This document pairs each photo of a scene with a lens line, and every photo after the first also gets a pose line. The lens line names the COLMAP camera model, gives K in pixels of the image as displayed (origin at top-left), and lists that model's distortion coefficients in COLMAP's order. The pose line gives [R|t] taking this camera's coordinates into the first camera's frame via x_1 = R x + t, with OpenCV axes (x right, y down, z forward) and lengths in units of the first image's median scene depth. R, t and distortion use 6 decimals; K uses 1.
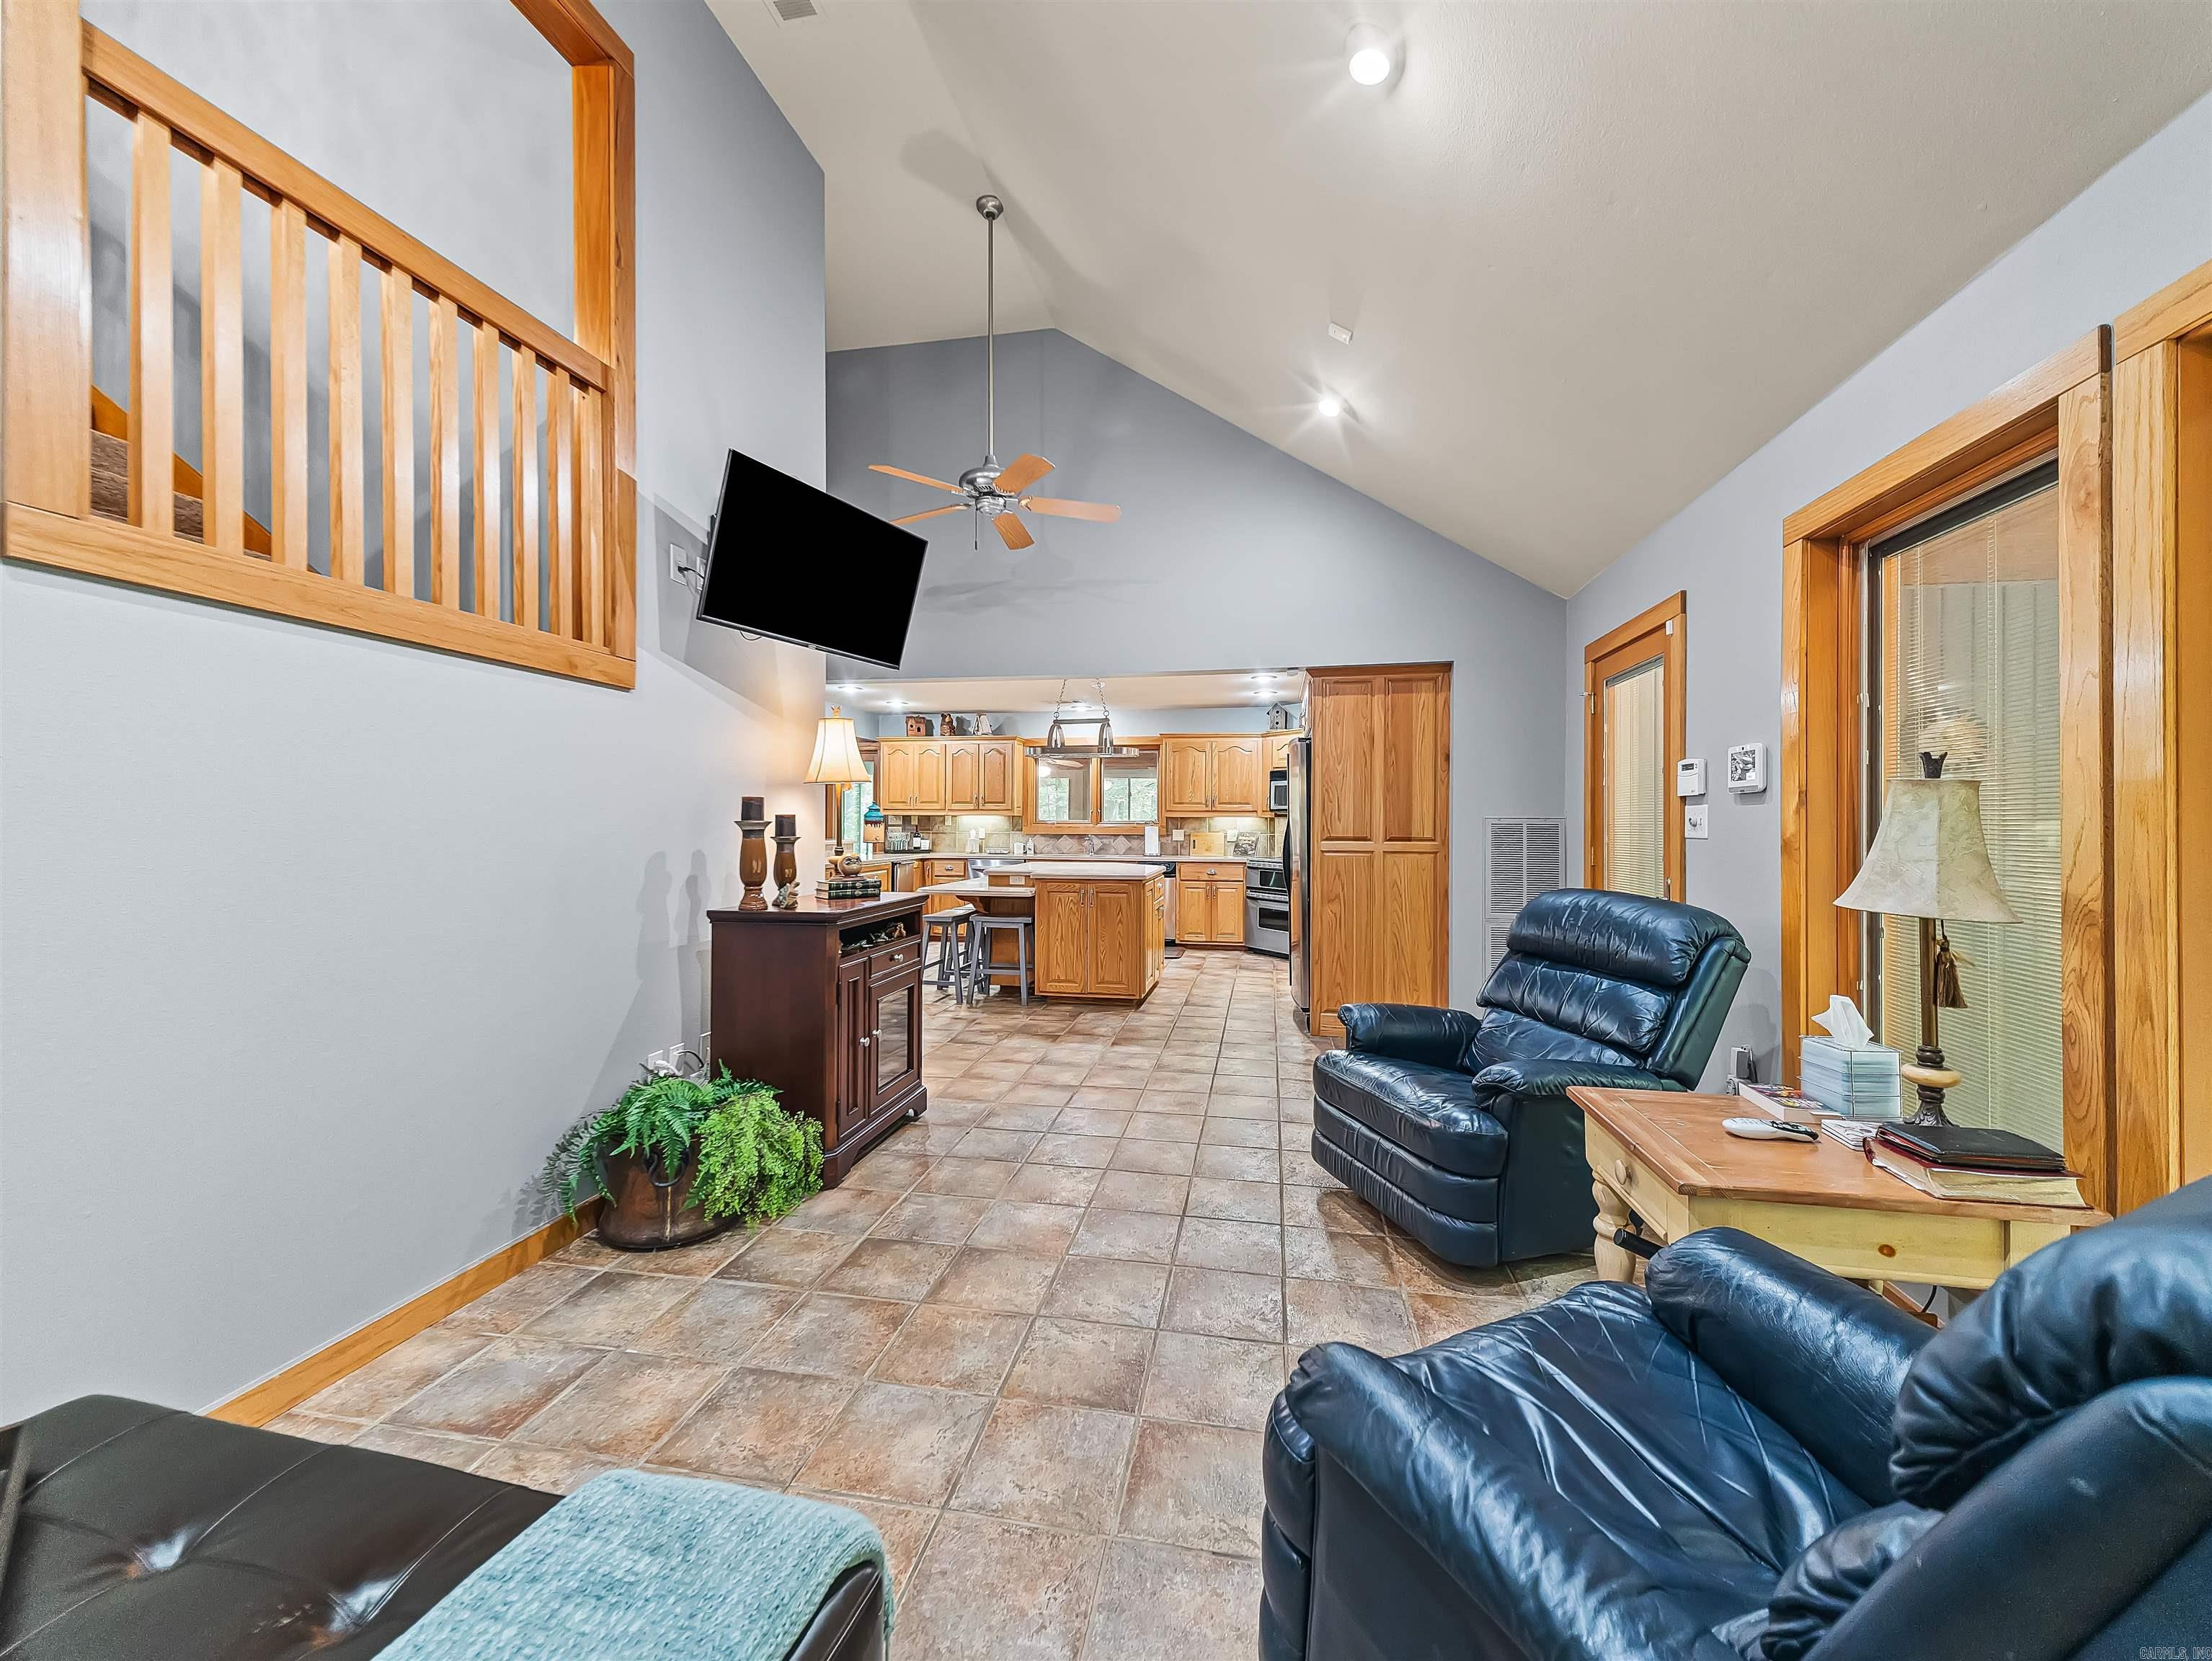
lens RADIAL K [[854.2, 0, 1114.2], [0, 854.2, 823.9], [0, 0, 1]] dist [0.025349, -0.006260]
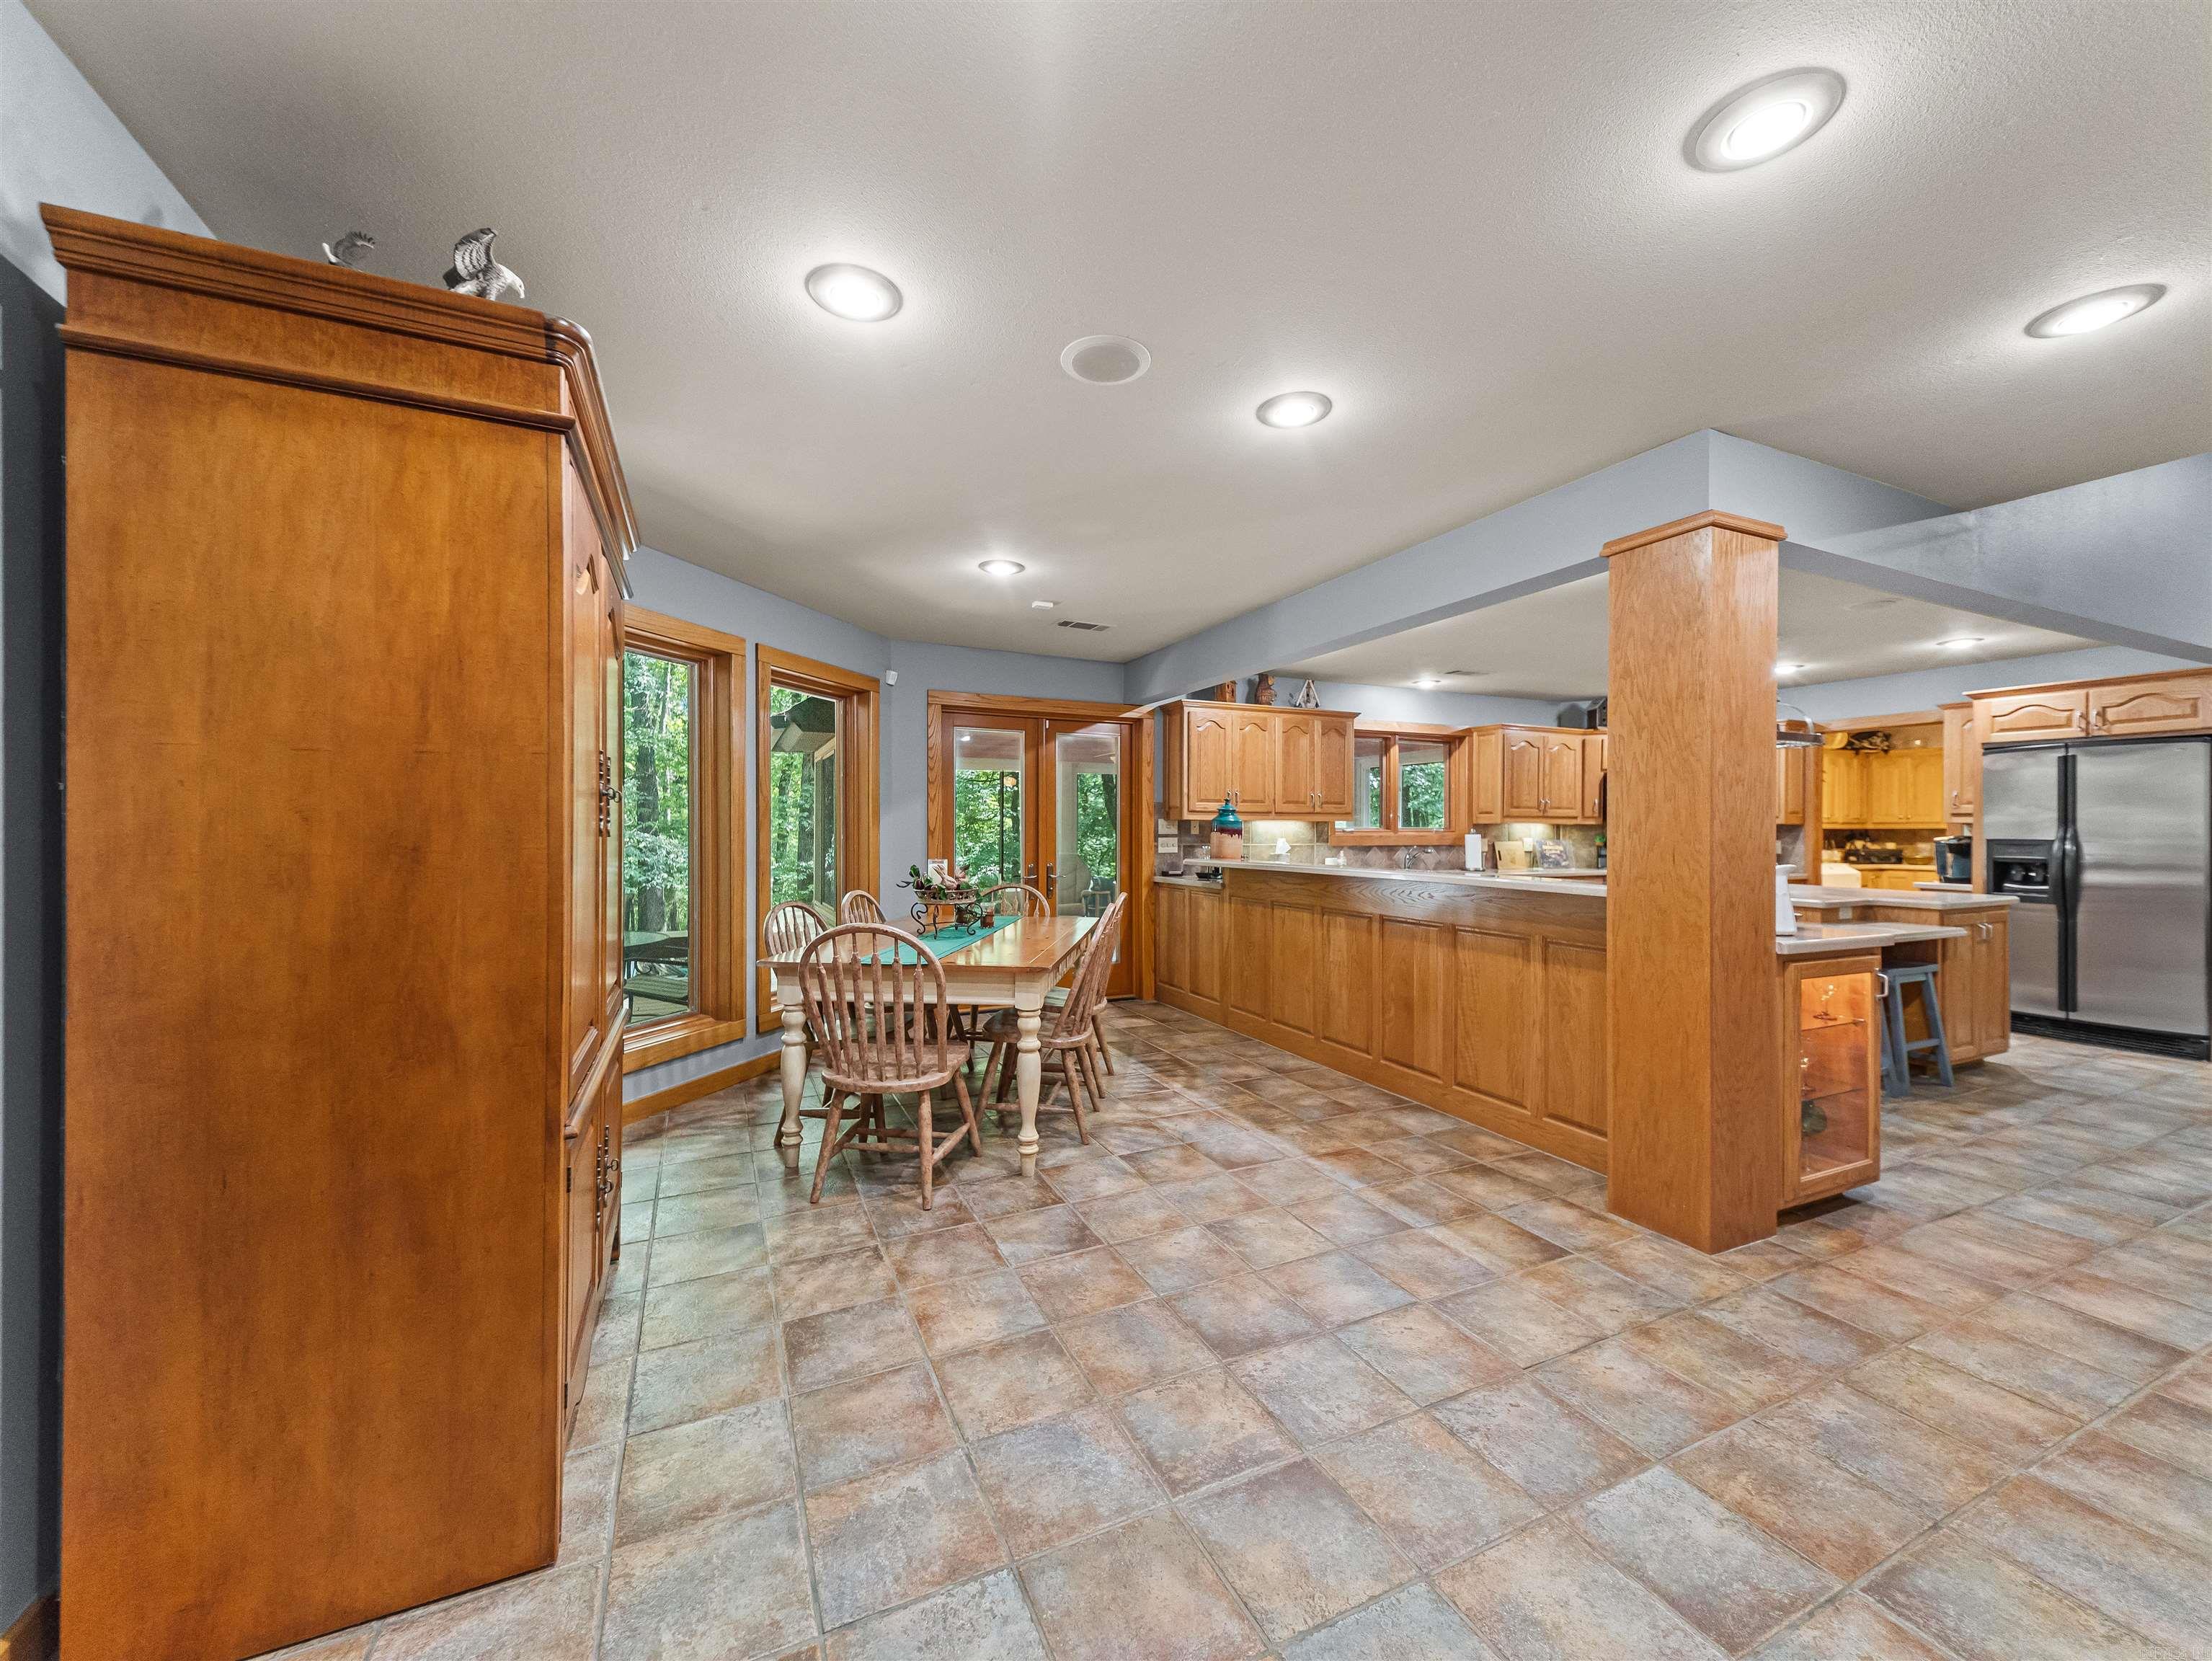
lens RADIAL K [[854.2, 0, 1102.4], [0, 854.2, 828.9], [0, 0, 1]] dist [0.025349, -0.006260]
pose [[0.807770, -0.002905, 0.589491, -0.788250], [0.001360, 0.999994, 0.003064, -0.006322], [-0.589497, -0.001673, 0.807769, 0.581154]]
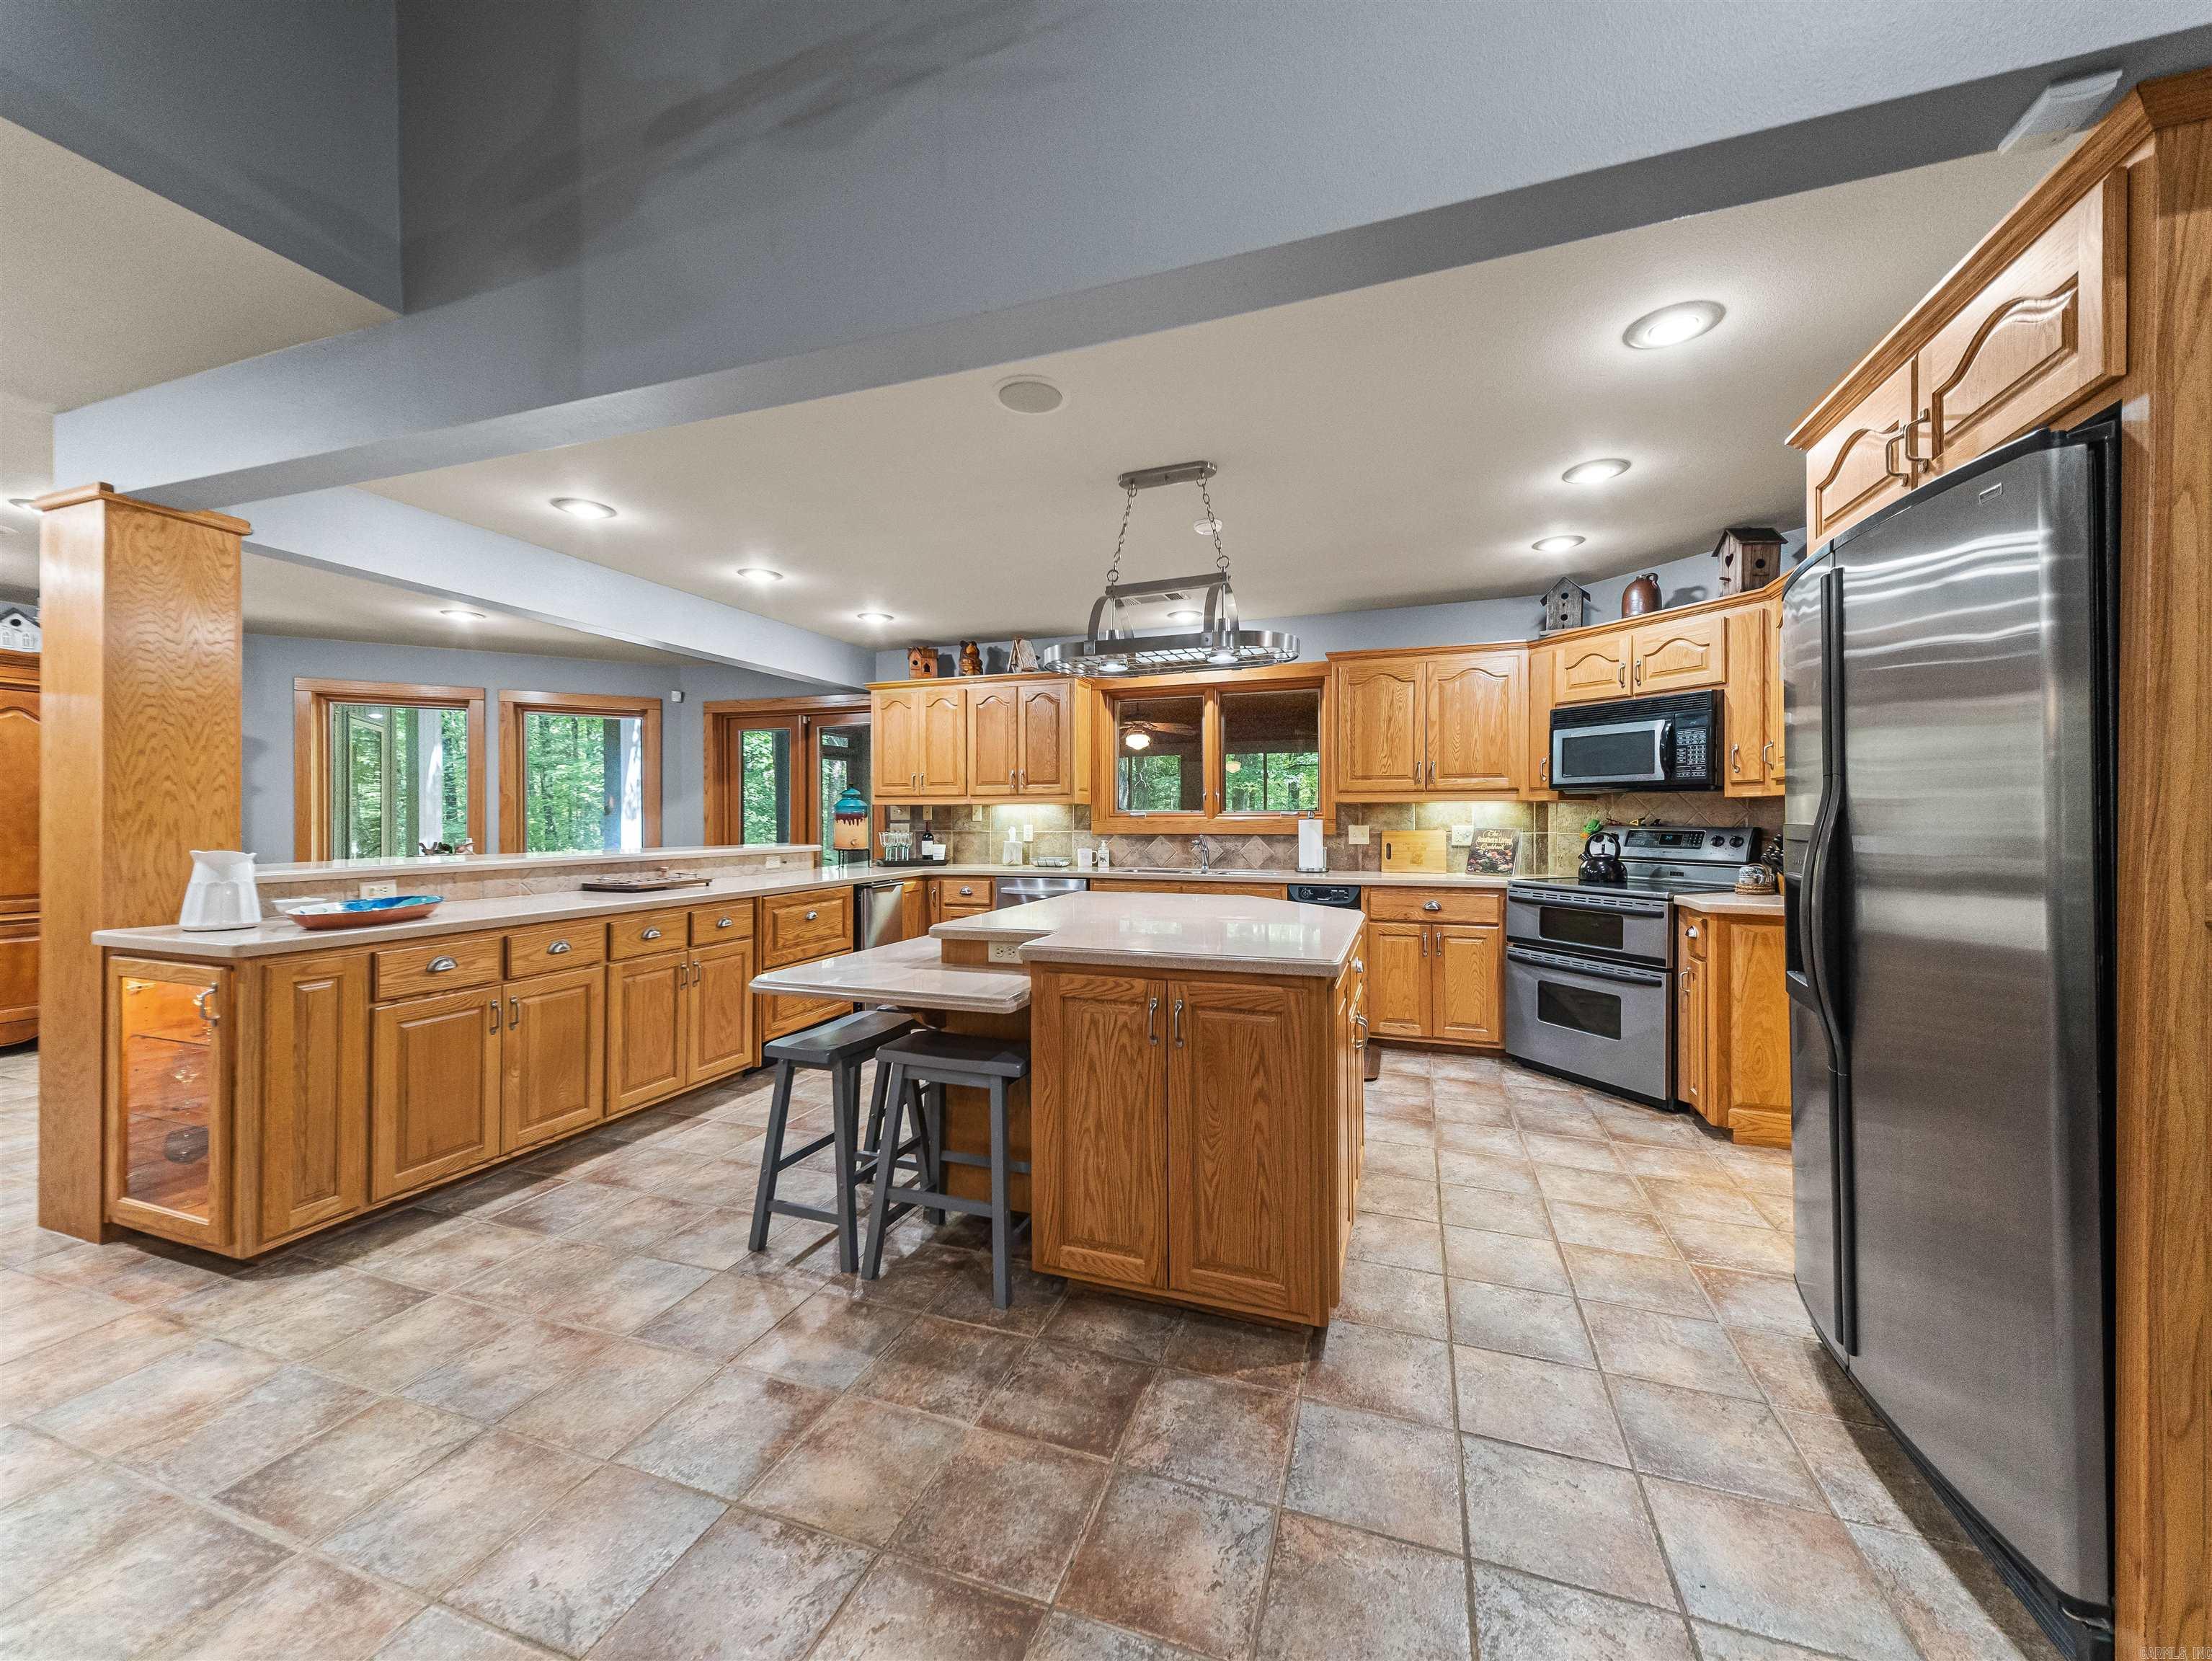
lens RADIAL K [[854.2, 0, 1115.3], [0, 854.2, 823.4], [0, 0, 1]] dist [0.025349, -0.006260]
pose [[0.988599, -0.006677, -0.150426, 0.001165], [0.007432, 0.999962, 0.004459, 0.001726], [0.150391, -0.005526, 0.988611, 0.449677]]
